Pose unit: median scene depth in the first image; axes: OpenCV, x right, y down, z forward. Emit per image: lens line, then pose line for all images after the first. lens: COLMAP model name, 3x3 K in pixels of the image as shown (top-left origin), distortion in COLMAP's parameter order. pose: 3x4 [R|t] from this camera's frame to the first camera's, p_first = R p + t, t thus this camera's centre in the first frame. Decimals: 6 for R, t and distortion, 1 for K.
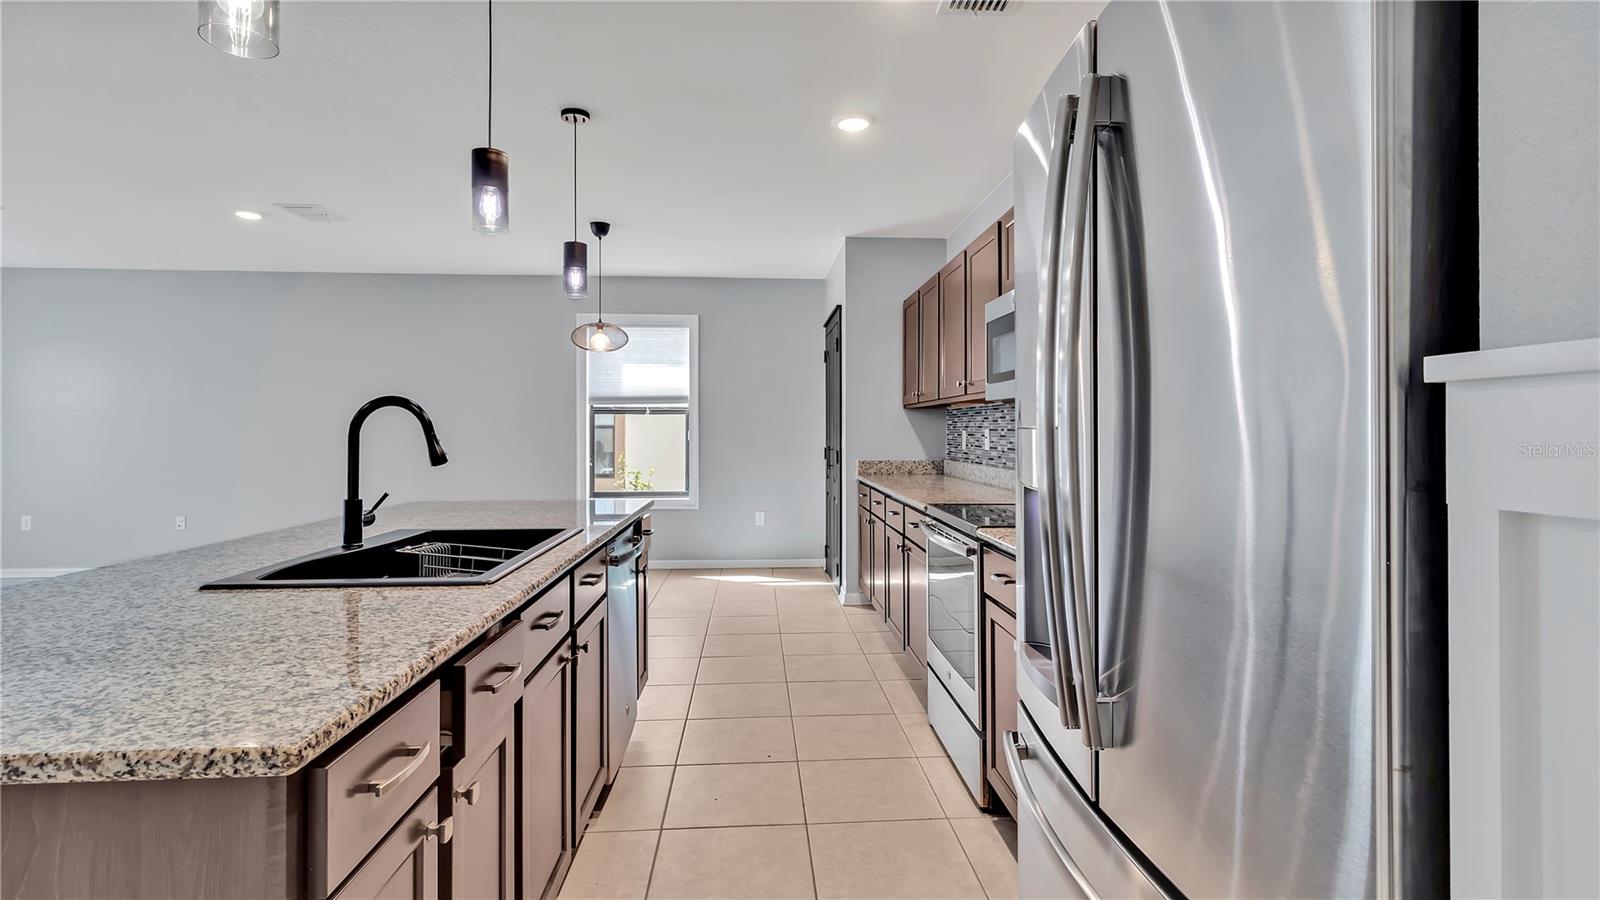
lens RADIAL K [[760.8, 0, 813.3], [0, 760.8, 435.4], [0, 0, 1]] dist [0.001087, 0.000224]
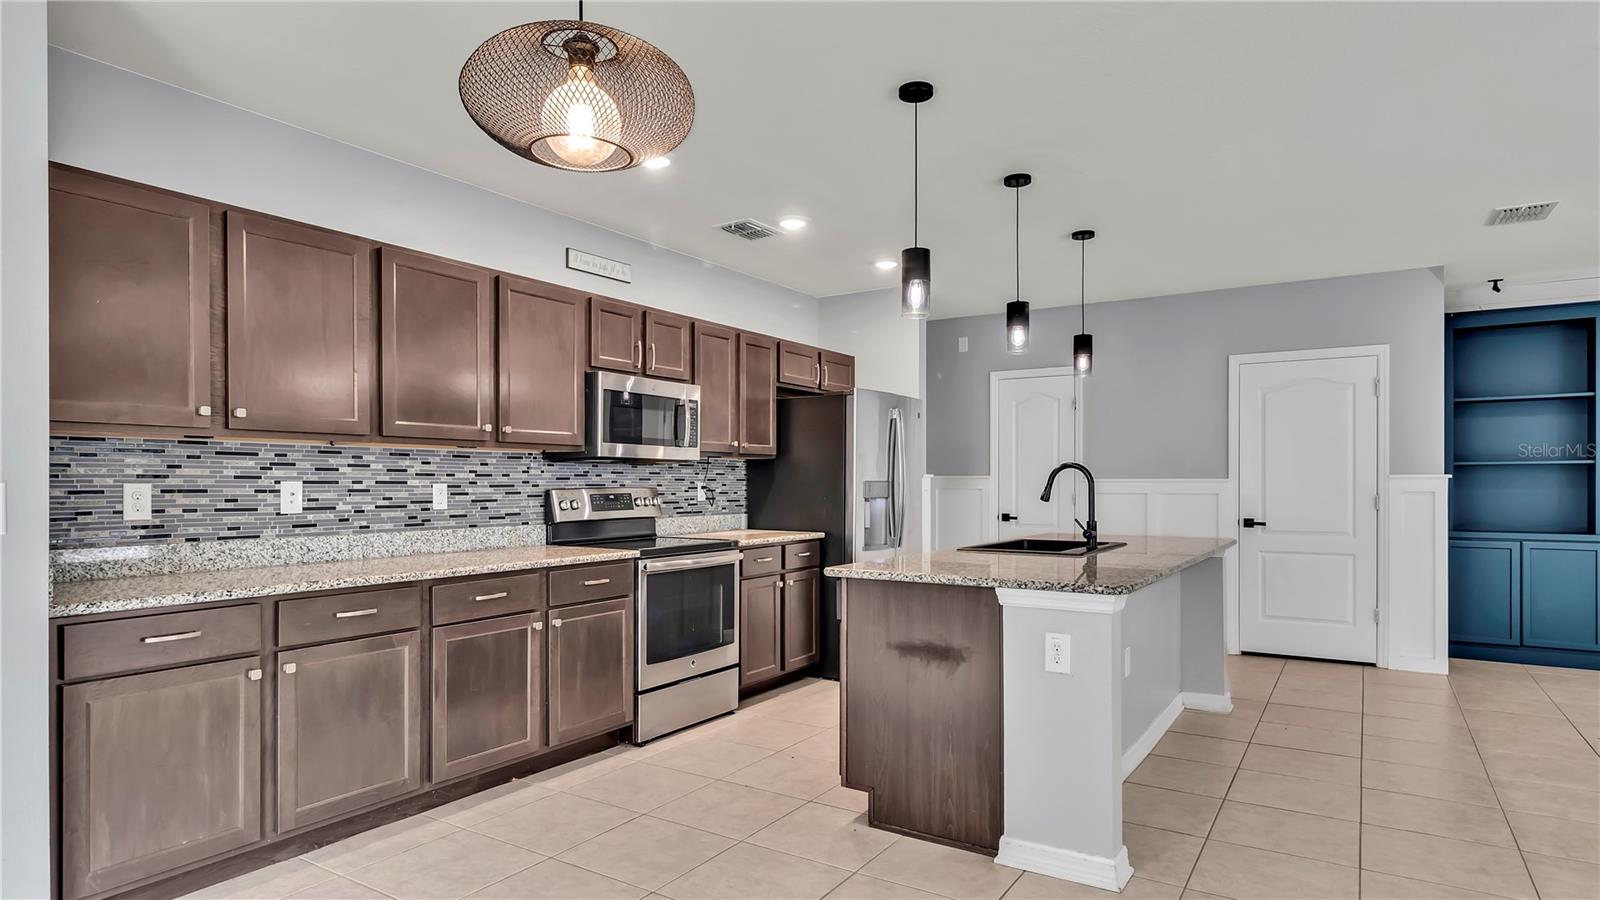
lens RADIAL K [[879.6, 0, 805.0], [0, 879.6, 485.9], [0, 0, 1]] dist [0.001790, 0.000288]
pose [[-0.800376, -0.000981, 0.599497, -0.519181], [0.005438, 0.999946, 0.008897, -0.007429], [-0.599473, 0.010381, -0.800328, 1.204936]]
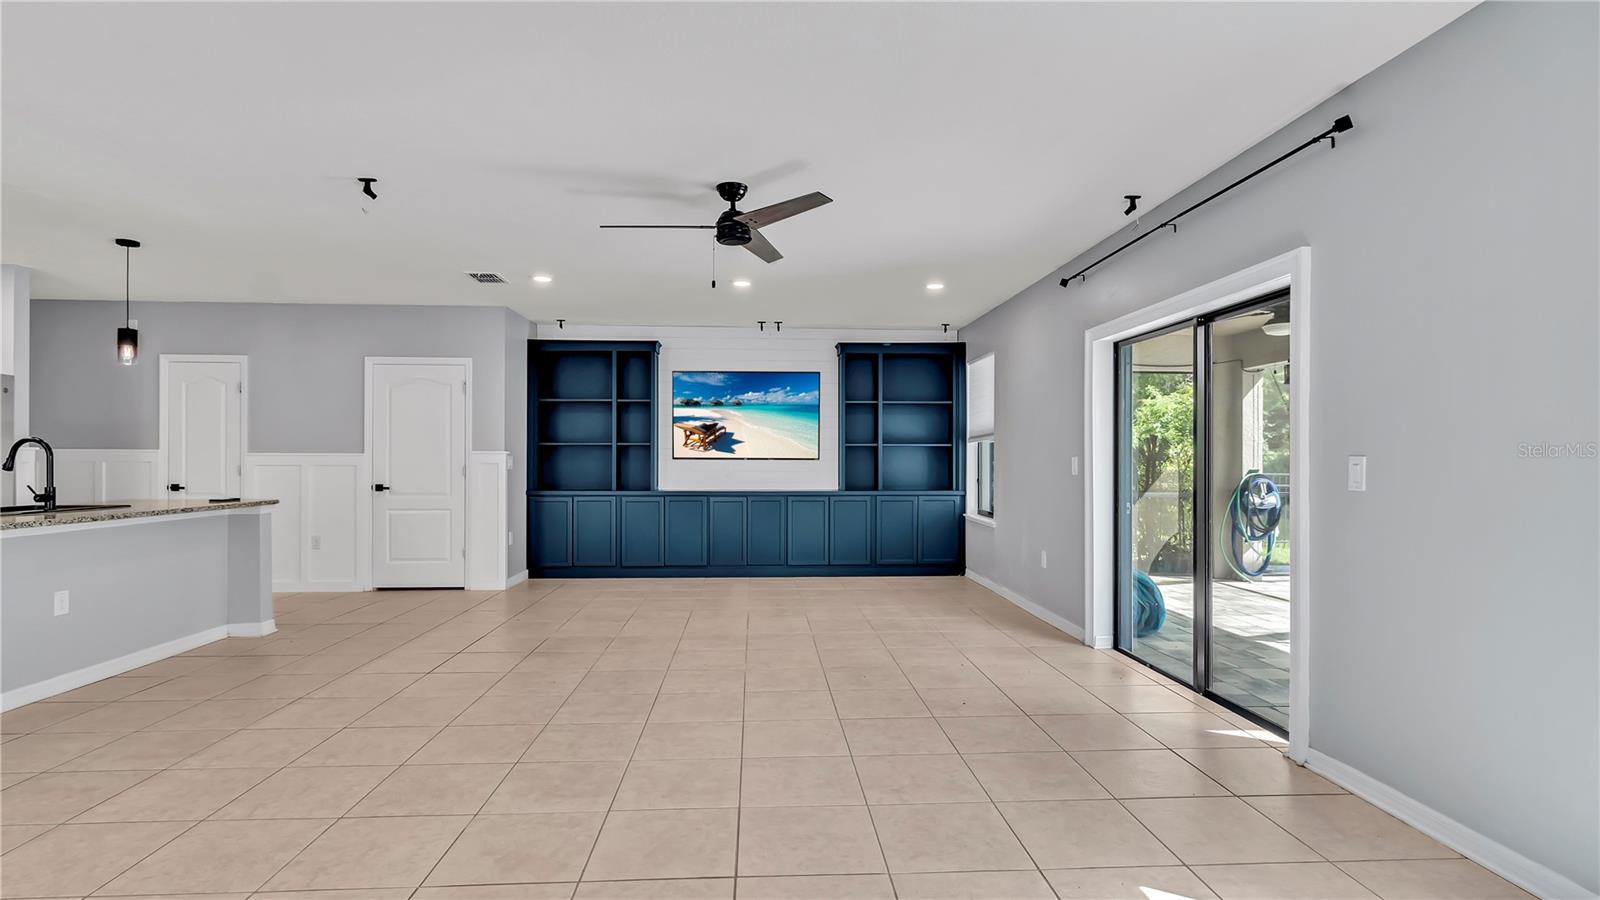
lens RADIAL K [[760.8, 0, 793.1], [0, 760.8, 457.2], [0, 0, 1]] dist [0.001087, 0.000224]
pose [[-0.999871, -0.001379, 0.015974, -1.063538], [-0.001307, 0.999989, 0.004482, -0.003216], [-0.015980, 0.004461, -0.999862, 1.210354]]
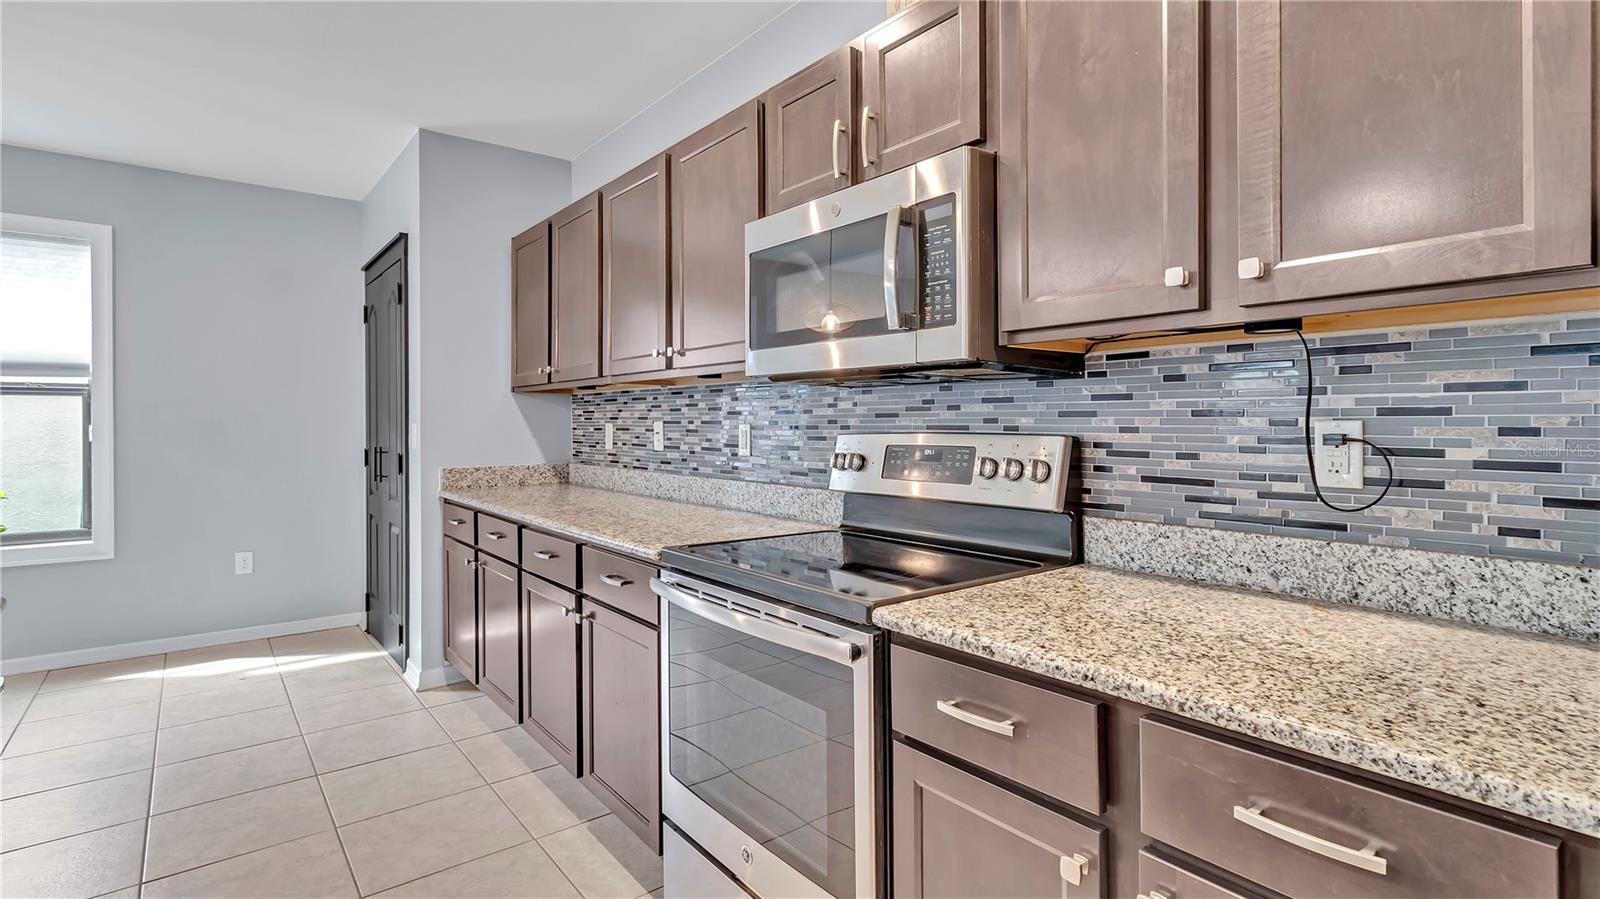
lens RADIAL K [[760.8, 0, 811.9], [0, 760.8, 426.6], [0, 0, 1]] dist [0.001087, 0.000224]
pose [[0.822010, -0.003970, 0.569459, -0.057800], [0.005435, 0.999985, -0.000875, -0.001605], [-0.569447, 0.003815, 0.822019, 0.288080]]
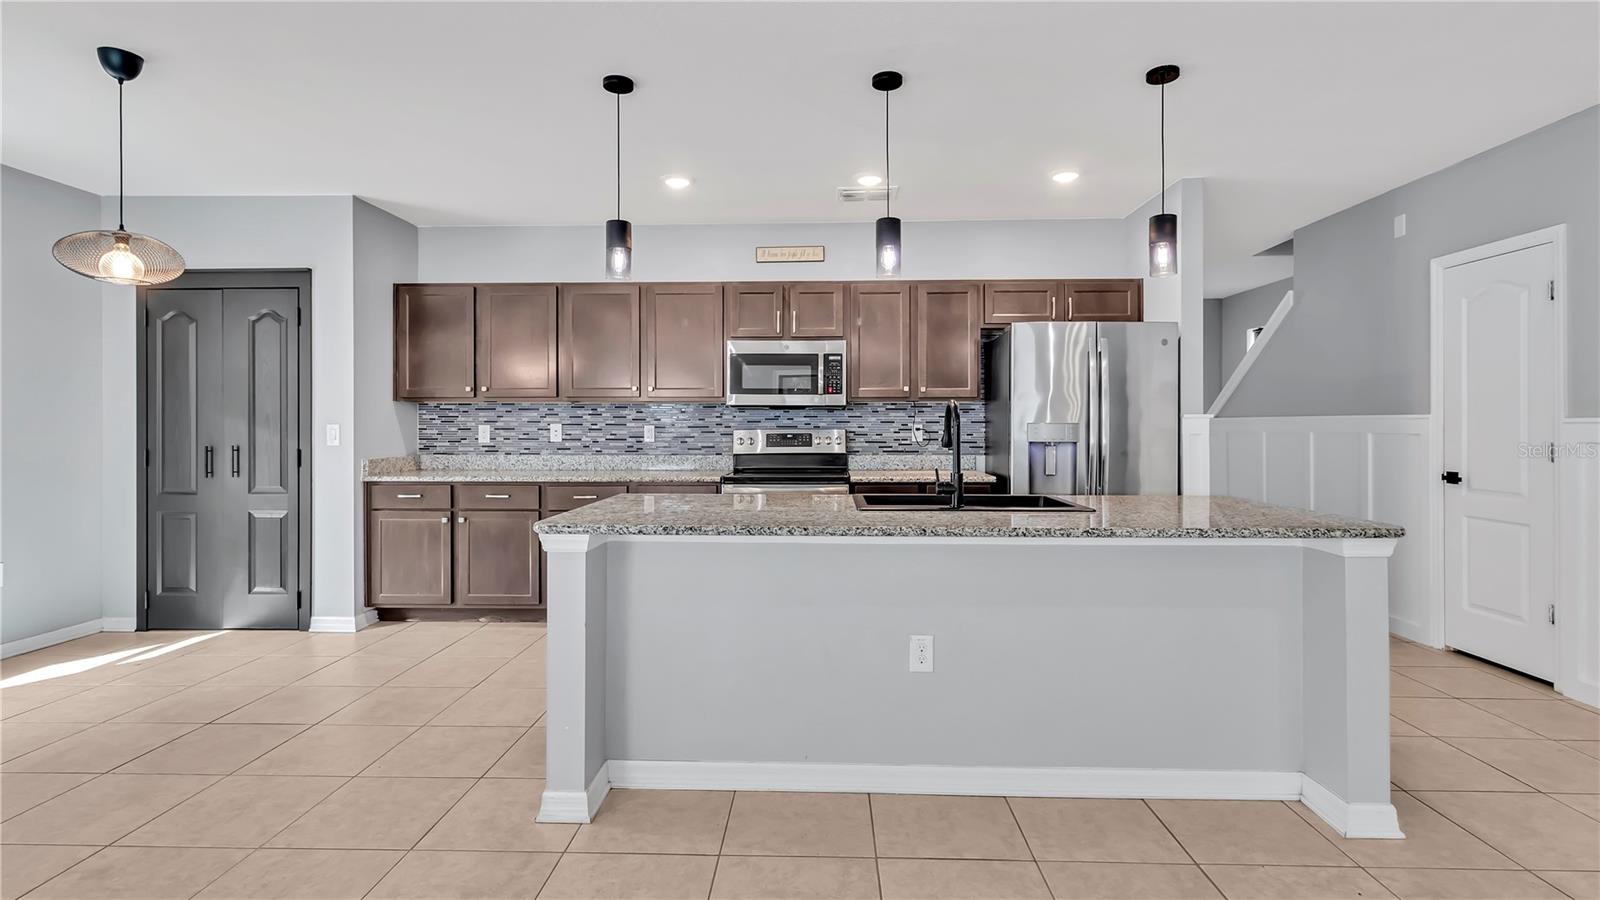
lens RADIAL K [[760.8, 0, 801.4], [0, 760.8, 423.9], [0, 0, 1]] dist [0.001087, 0.000224]
pose [[0.103448, 0.004937, 0.994623, -0.806878], [0.007063, 0.999959, -0.005698, 0.001285], [-0.994610, 0.007615, 0.103409, 0.451861]]
